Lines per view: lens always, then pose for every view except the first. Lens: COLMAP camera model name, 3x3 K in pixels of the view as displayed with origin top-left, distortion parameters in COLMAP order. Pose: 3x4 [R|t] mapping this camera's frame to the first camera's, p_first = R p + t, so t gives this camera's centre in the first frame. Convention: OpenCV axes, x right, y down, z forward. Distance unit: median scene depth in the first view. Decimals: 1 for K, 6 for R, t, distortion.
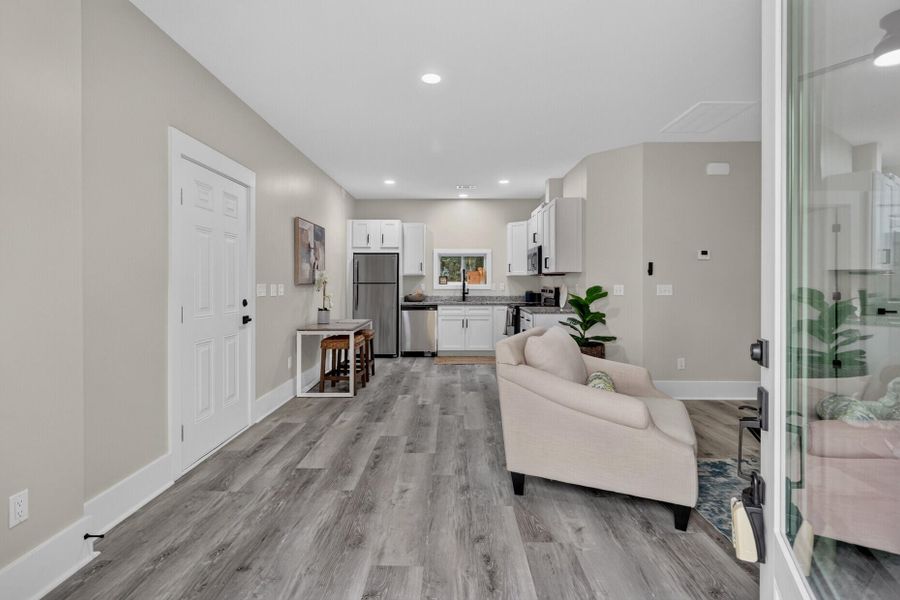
lens RADIAL K [[425.0, 0, 447.1], [0, 425.0, 285.7], [0, 0, 1]] dist [-0.000168, -0.000141]
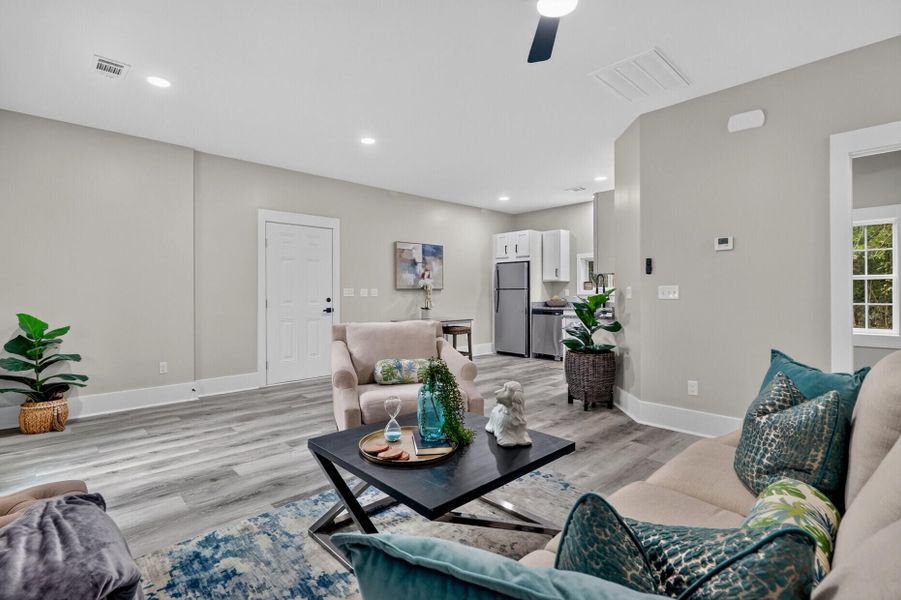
lens RADIAL K [[436.0, 0, 450.5], [0, 436.0, 300.0], [0, 0, 1]] dist [-0.000035, -0.000092]
pose [[0.690825, 0.008833, -0.722968, 0.551547], [-0.002499, 0.999949, 0.009829, 0.012061], [0.723018, -0.004984, 0.690811, 0.093915]]
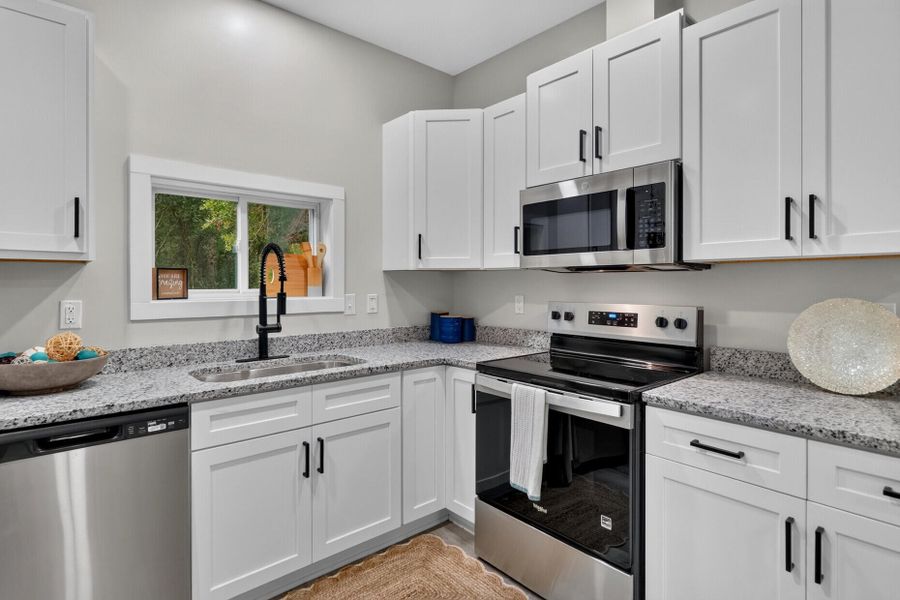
lens RADIAL K [[464.3, 0, 450.0], [0, 464.3, 282.3], [0, 0, 1]] dist [0.003285, 0.000607]
pose [[0.747778, 0.000446, 0.663949, -0.078711], [0.003733, 0.999981, -0.004876, -0.012709], [-0.663939, 0.006125, 0.747762, 0.752588]]
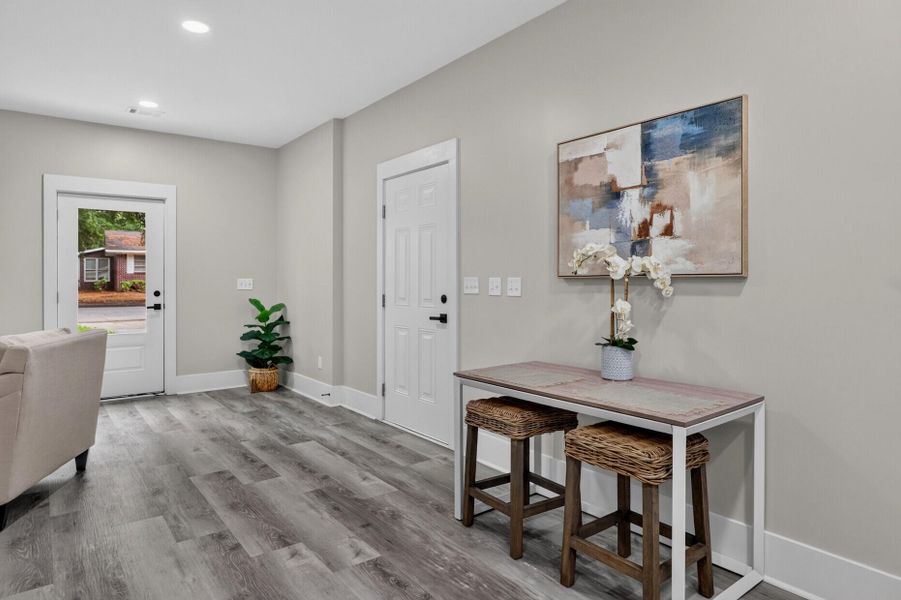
lens RADIAL K [[537.0, 0, 437.0], [0, 537.0, 282.5], [0, 0, 1]] dist [-0.000248, -0.000246]
pose [[-0.797471, 0.002593, -0.603351, 0.099600], [-0.003921, 0.999947, 0.009480, -0.001773], [0.603344, 0.009926, -0.797419, 0.965219]]
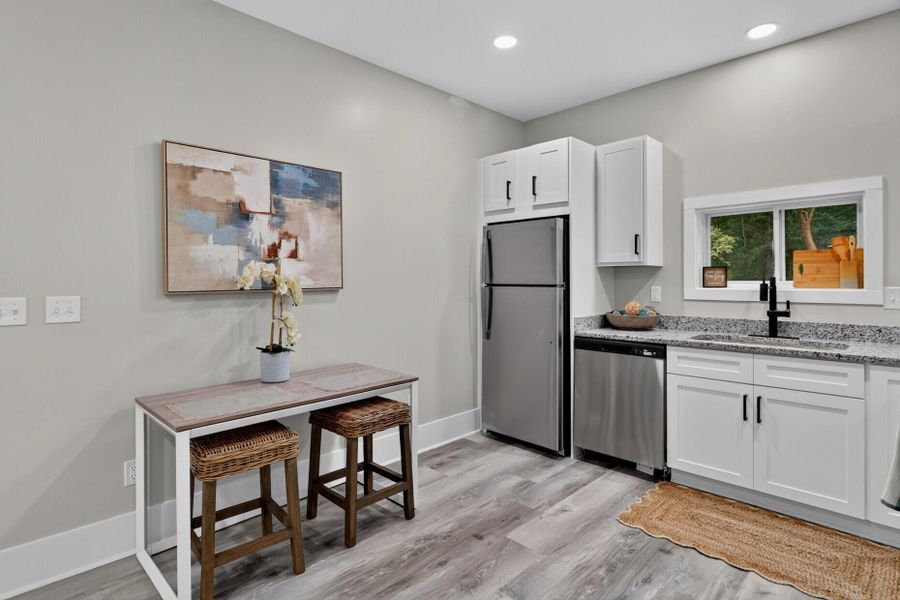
lens RADIAL K [[464.3, 0, 450.0], [0, 464.3, 282.3], [0, 0, 1]] dist [0.003285, 0.000607]
pose [[0.708275, -0.000812, -0.705936, 0.132944], [0.002157, 0.999997, 0.001014, -0.009893], [0.705934, -0.002241, 0.708275, 0.590249]]
